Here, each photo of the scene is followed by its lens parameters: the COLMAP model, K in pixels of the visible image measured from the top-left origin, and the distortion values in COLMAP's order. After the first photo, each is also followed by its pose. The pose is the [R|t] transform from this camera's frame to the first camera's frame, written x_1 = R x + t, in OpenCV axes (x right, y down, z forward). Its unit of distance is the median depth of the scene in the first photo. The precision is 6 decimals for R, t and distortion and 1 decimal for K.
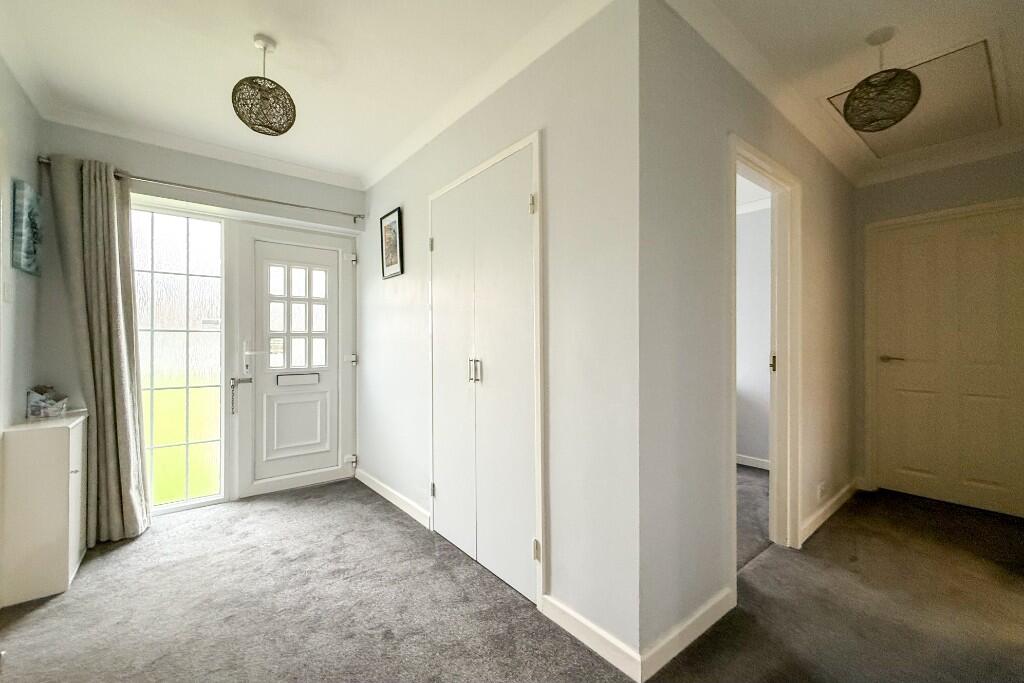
lens RADIAL K [[415.1, 0, 507.8], [0, 415.1, 339.0], [0, 0, 1]] dist [-0.000554, 0.000316]
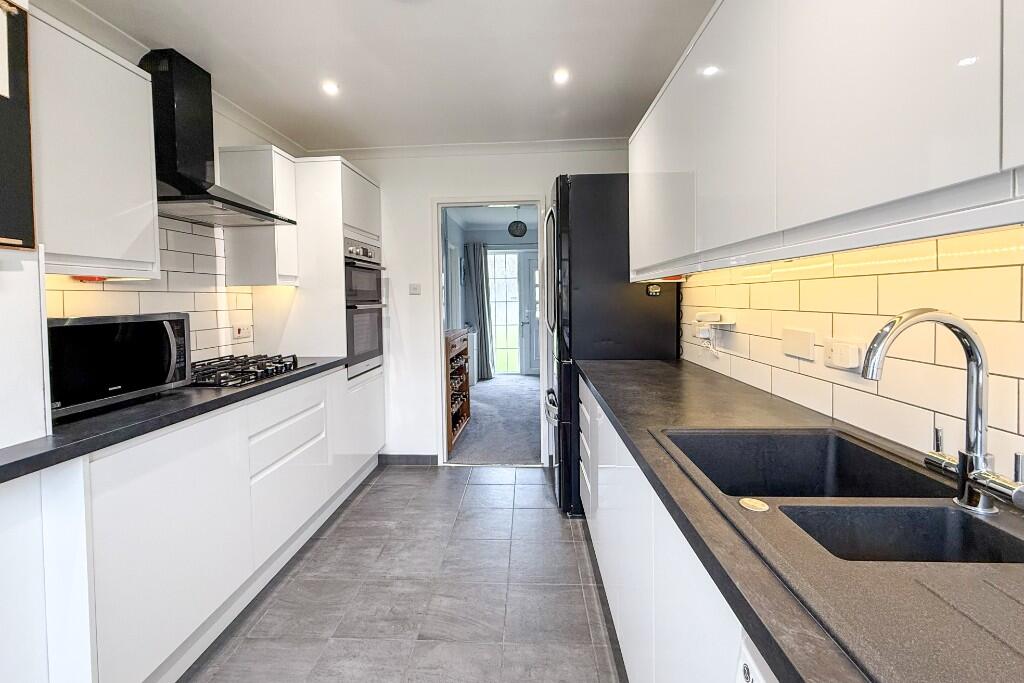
lens RADIAL K [[415.1, 0, 507.8], [0, 415.1, 339.0], [0, 0, 1]] dist [-0.000554, 0.000316]
pose [[0.757047, 0.052115, -0.651278, 0.929219], [0.016337, 0.994992, 0.098608, -0.047598], [0.653156, -0.085291, 0.752405, -0.940846]]
